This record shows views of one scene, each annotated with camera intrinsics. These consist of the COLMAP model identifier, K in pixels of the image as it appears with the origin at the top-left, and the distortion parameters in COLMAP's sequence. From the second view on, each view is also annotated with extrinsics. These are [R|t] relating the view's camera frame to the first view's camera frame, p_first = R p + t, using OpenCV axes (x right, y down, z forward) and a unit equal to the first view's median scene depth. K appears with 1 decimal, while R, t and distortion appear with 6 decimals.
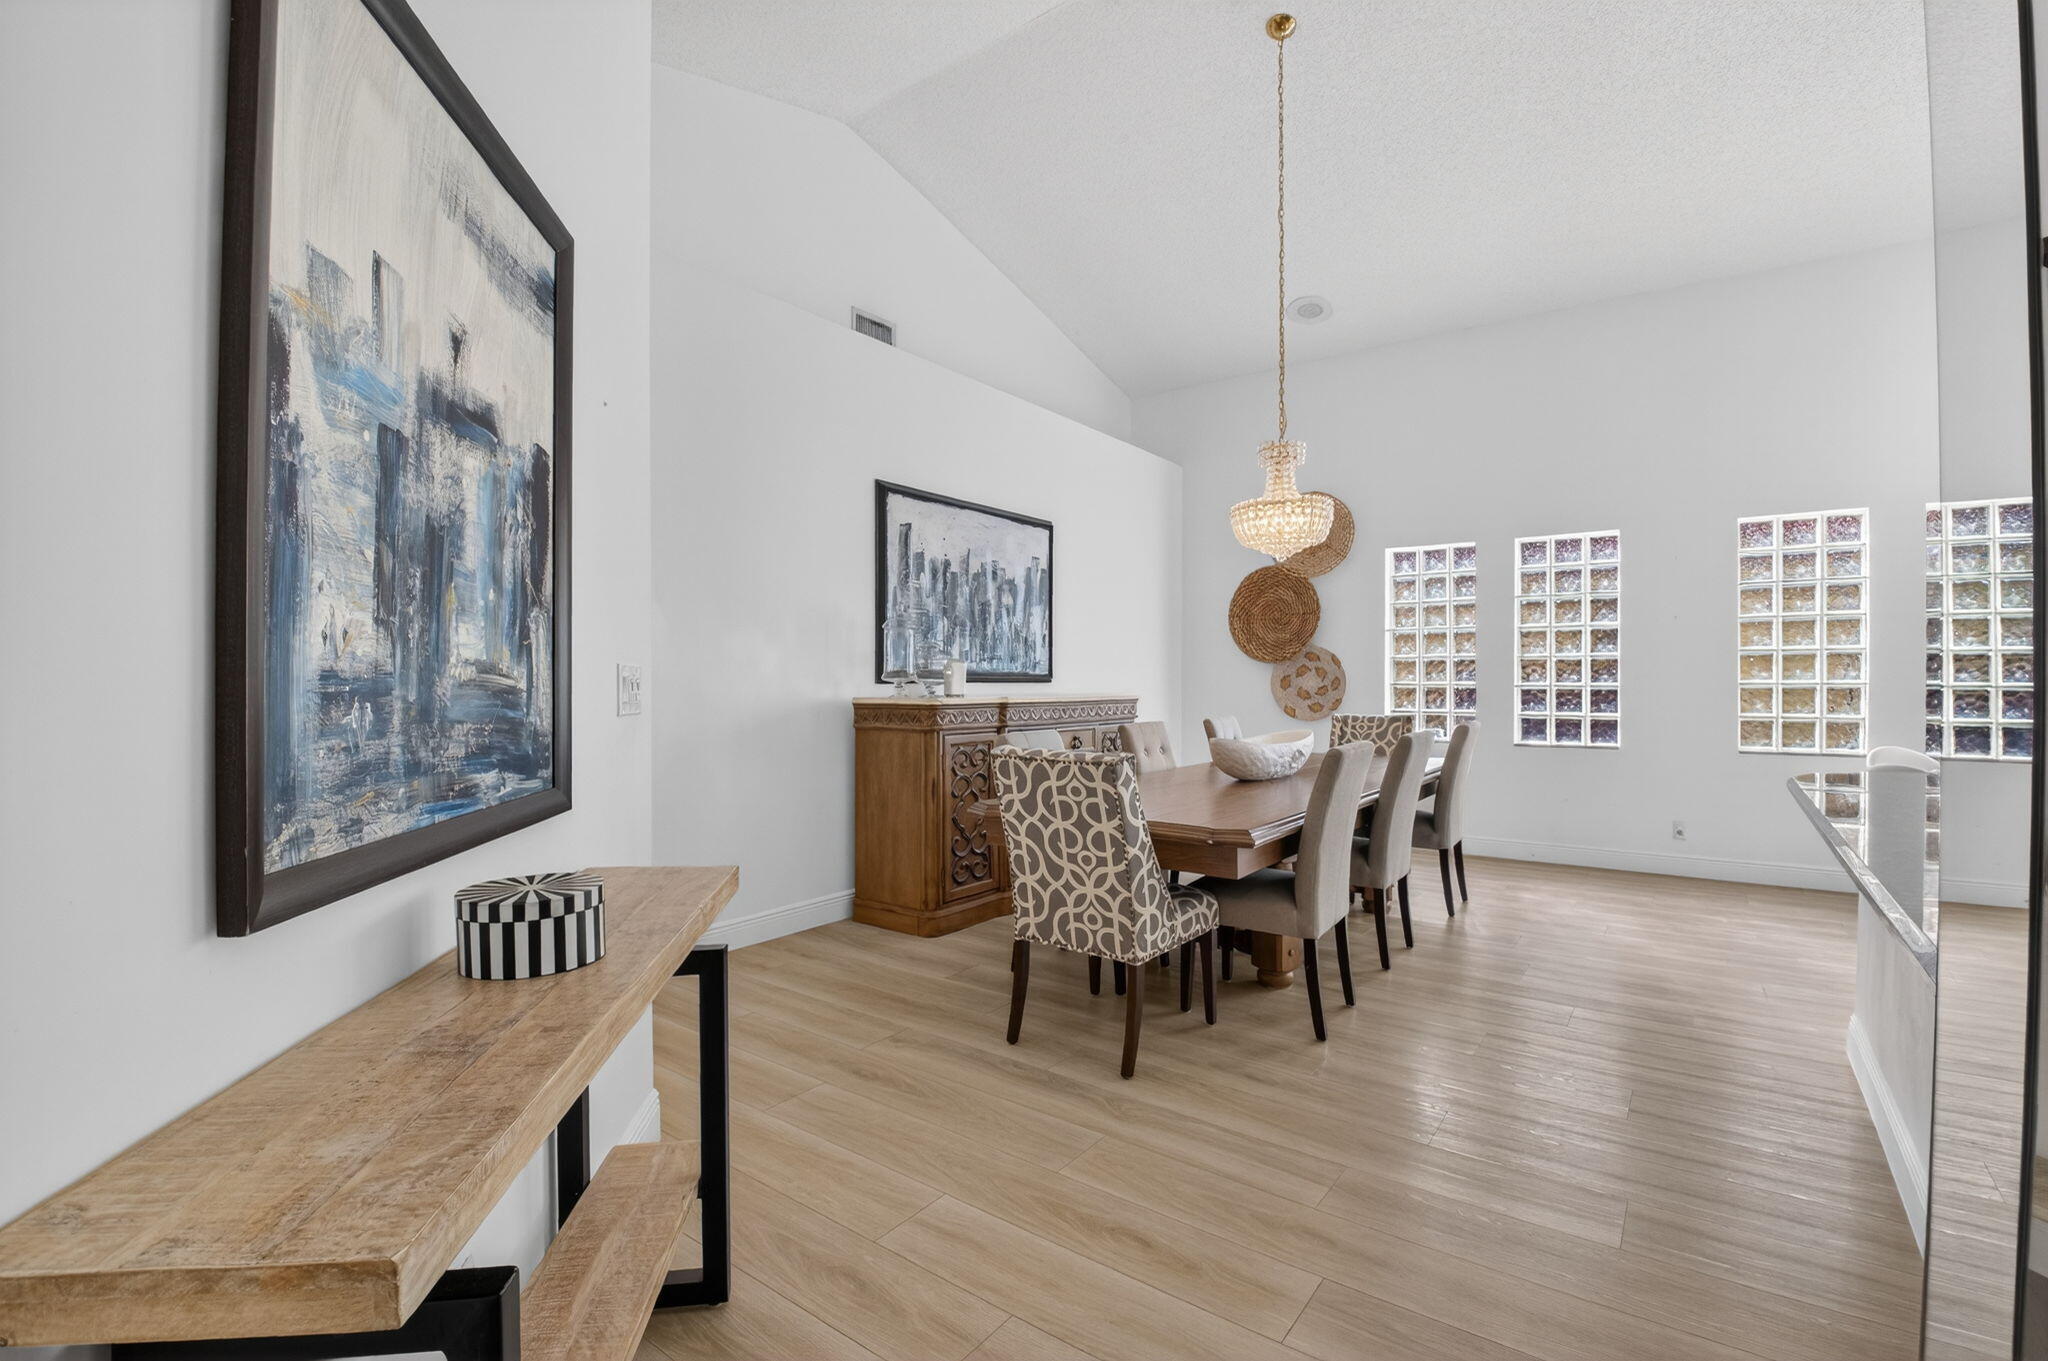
lens RADIAL K [[903.6, 0, 1006.0], [0, 903.6, 688.0], [0, 0, 1]] dist [-0.000209, -0.015007]
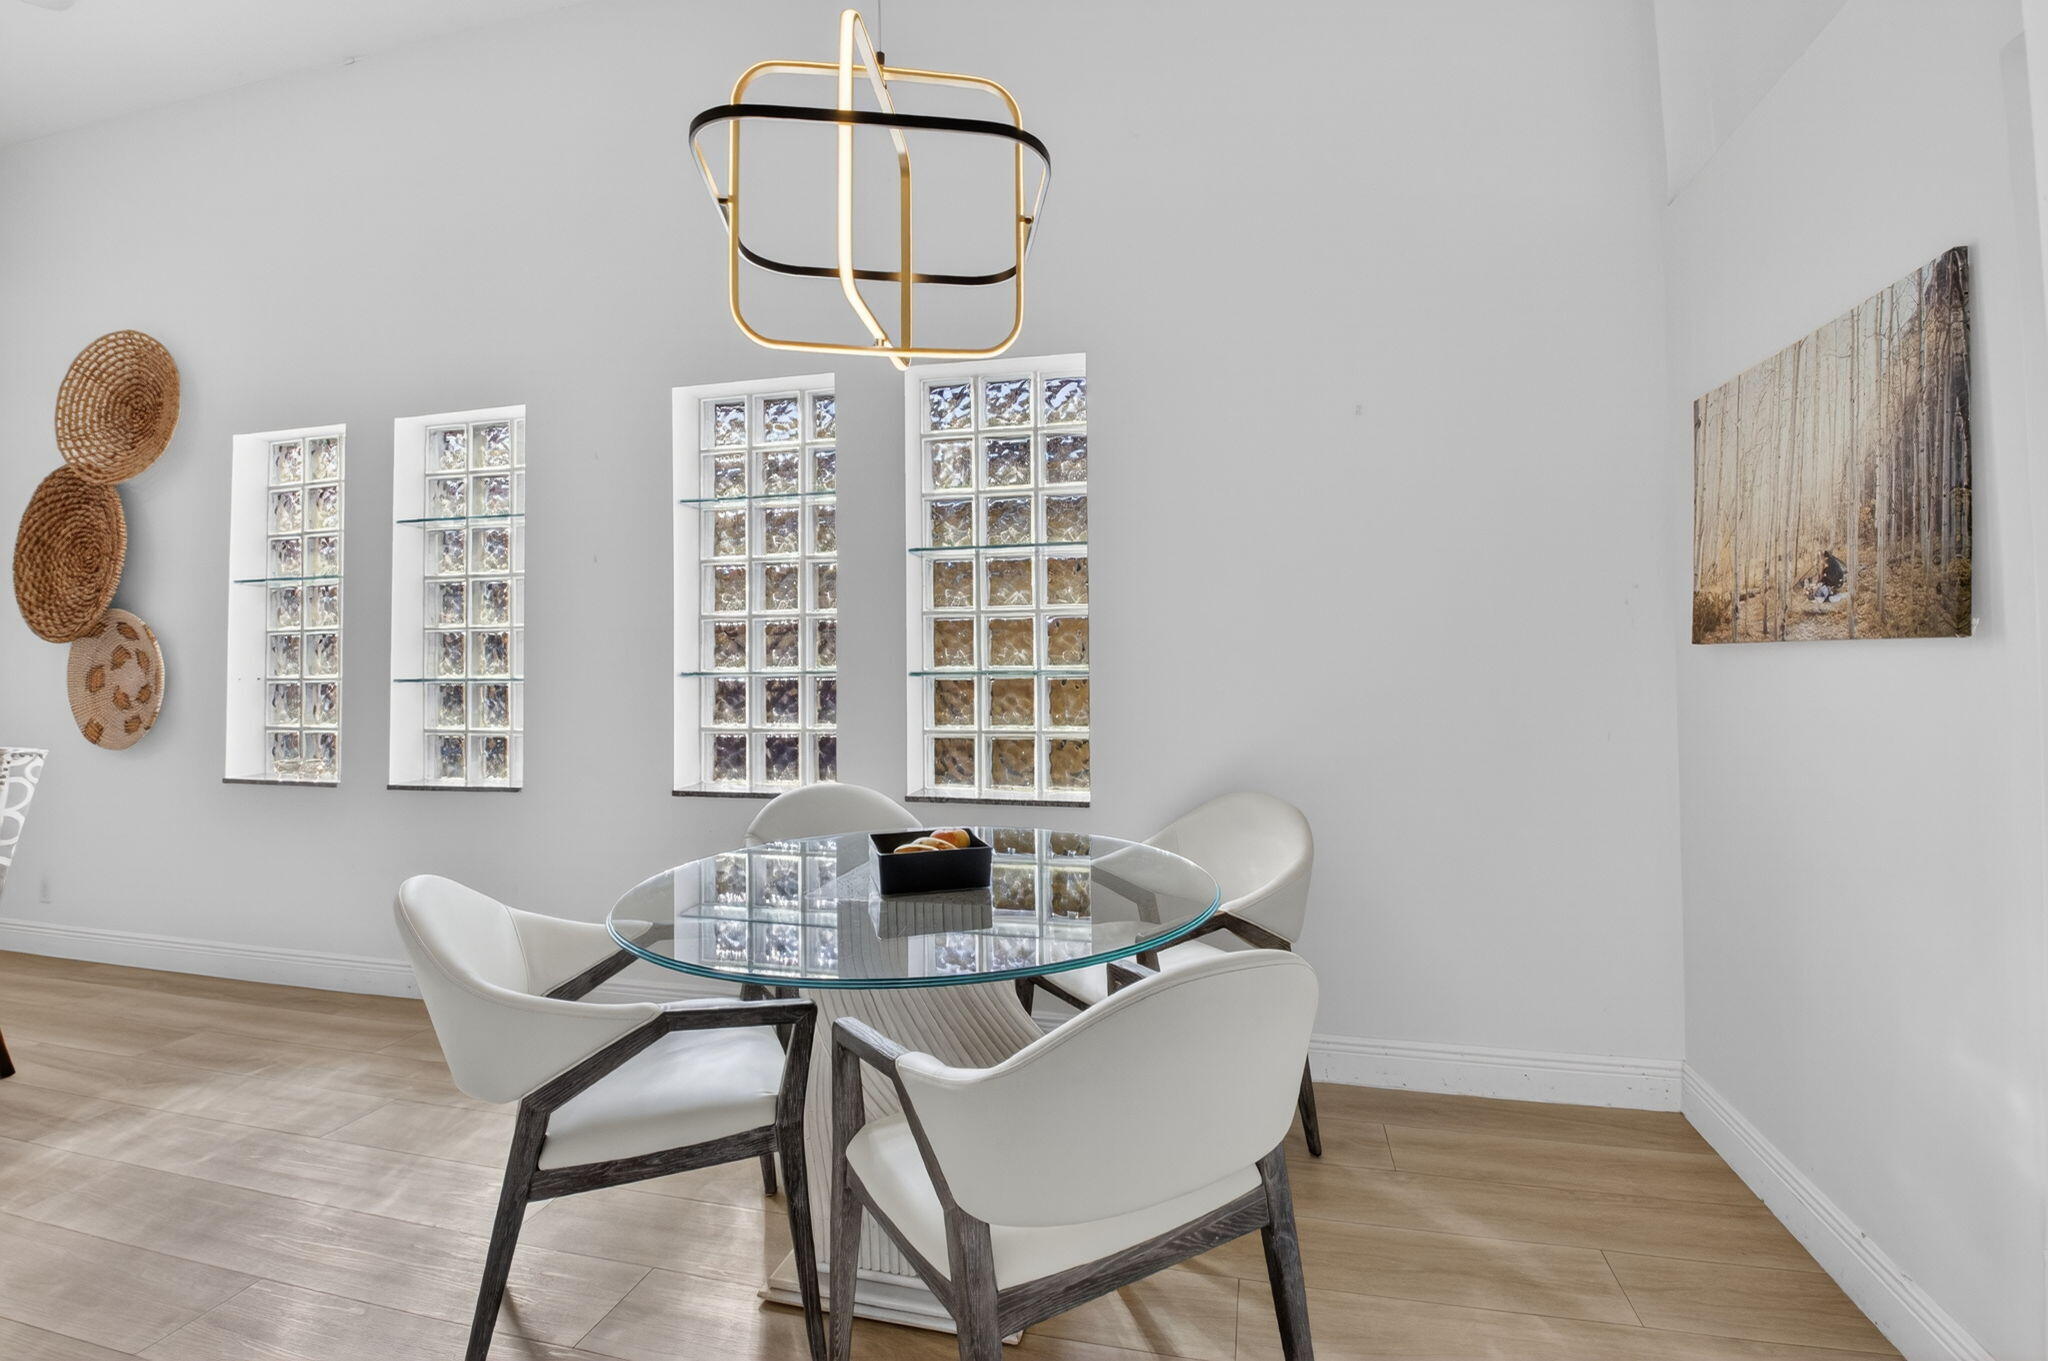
lens RADIAL K [[903.6, 0, 1041.5], [0, 903.6, 665.9], [0, 0, 1]] dist [-0.000209, -0.015007]
pose [[0.921682, -0.010752, 0.387797, 0.873465], [0.012185, 0.999925, -0.001236, -0.008497], [-0.387755, 0.005864, 0.921744, 0.401957]]
